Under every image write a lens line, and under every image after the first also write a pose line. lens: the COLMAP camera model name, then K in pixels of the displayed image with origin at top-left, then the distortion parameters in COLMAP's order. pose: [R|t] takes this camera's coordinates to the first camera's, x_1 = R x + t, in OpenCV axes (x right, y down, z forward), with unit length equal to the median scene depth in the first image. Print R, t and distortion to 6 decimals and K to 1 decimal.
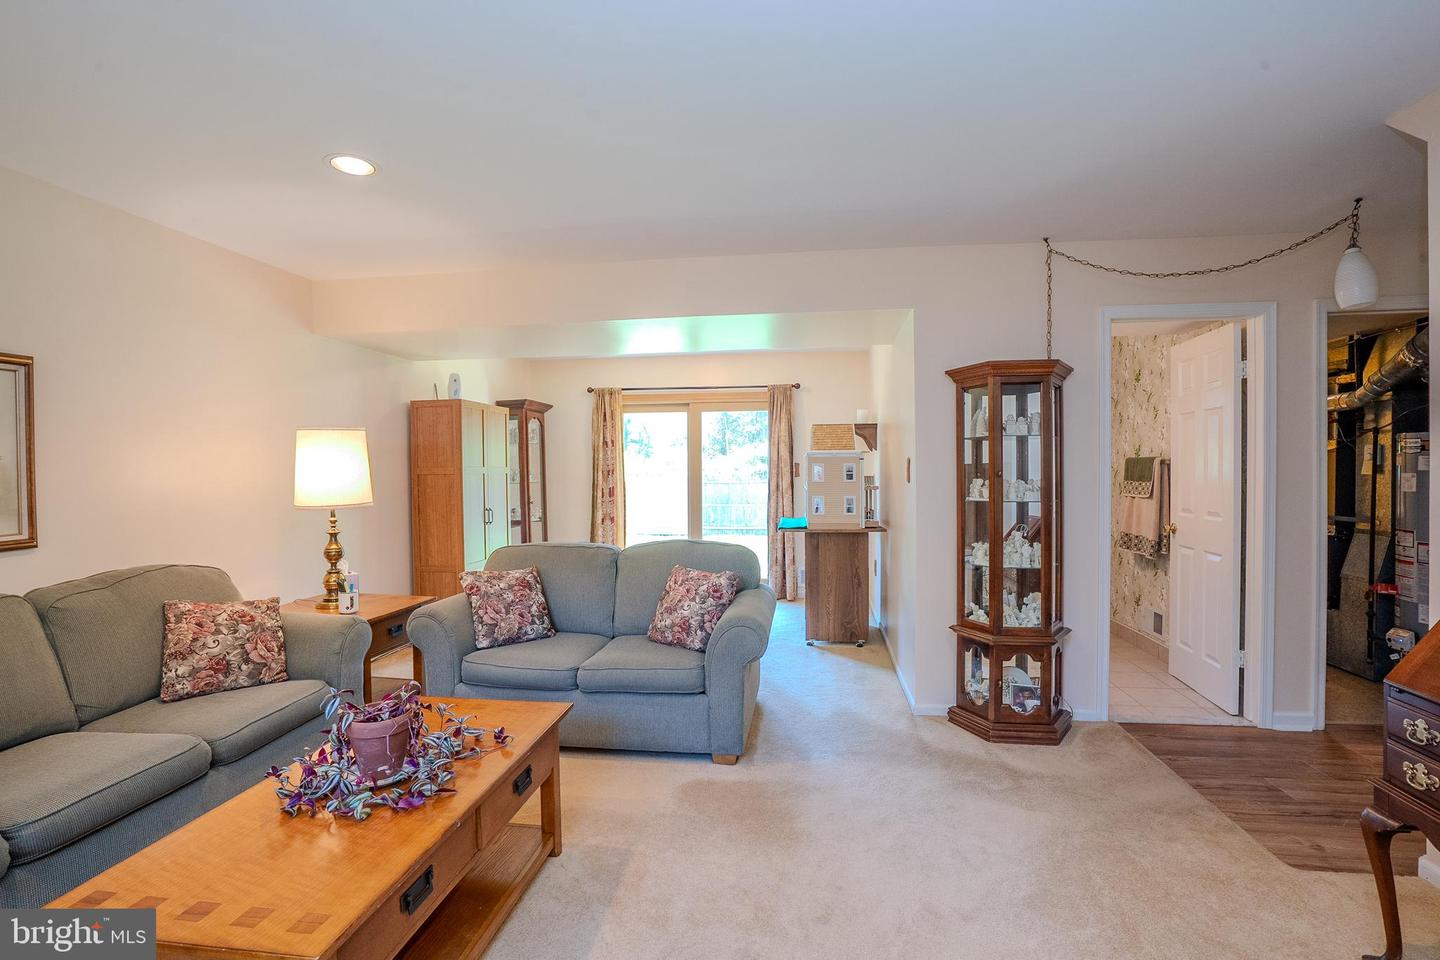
lens RADIAL K [[664.1, 0, 719.3], [0, 664.1, 476.0], [0, 0, 1]] dist [-0.067159, 0.031462]
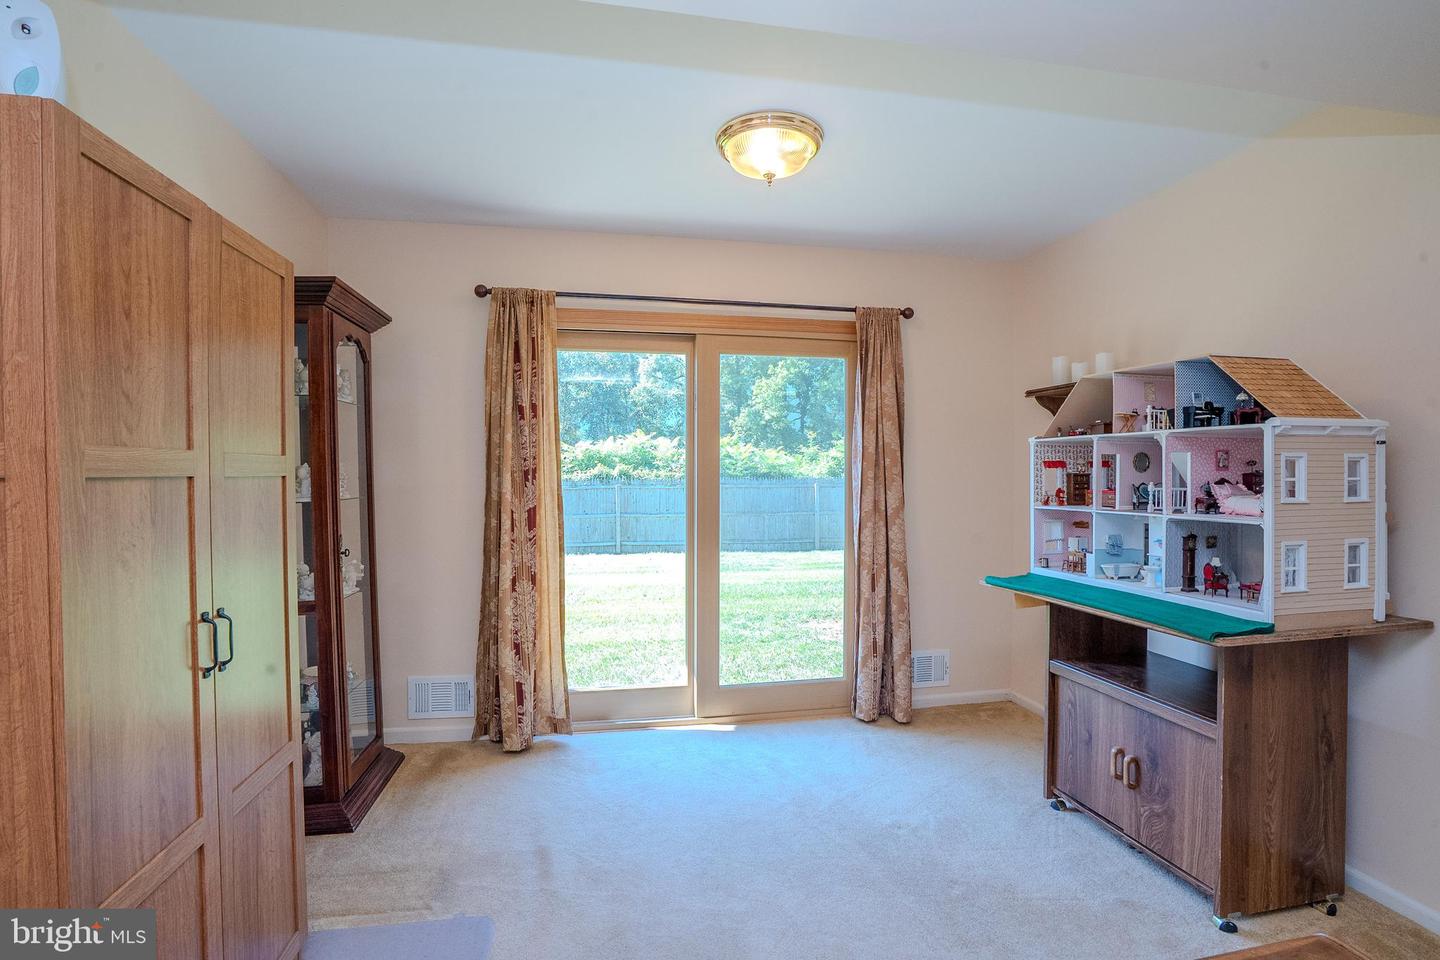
lens RADIAL K [[664.1, 0, 719.3], [0, 664.1, 476.0], [0, 0, 1]] dist [-0.067159, 0.031462]
pose [[0.947347, 0.004240, 0.320181, -0.186396], [-0.001605, 0.999963, -0.008491, -0.001002], [-0.320205, 0.007530, 0.947319, 0.533616]]
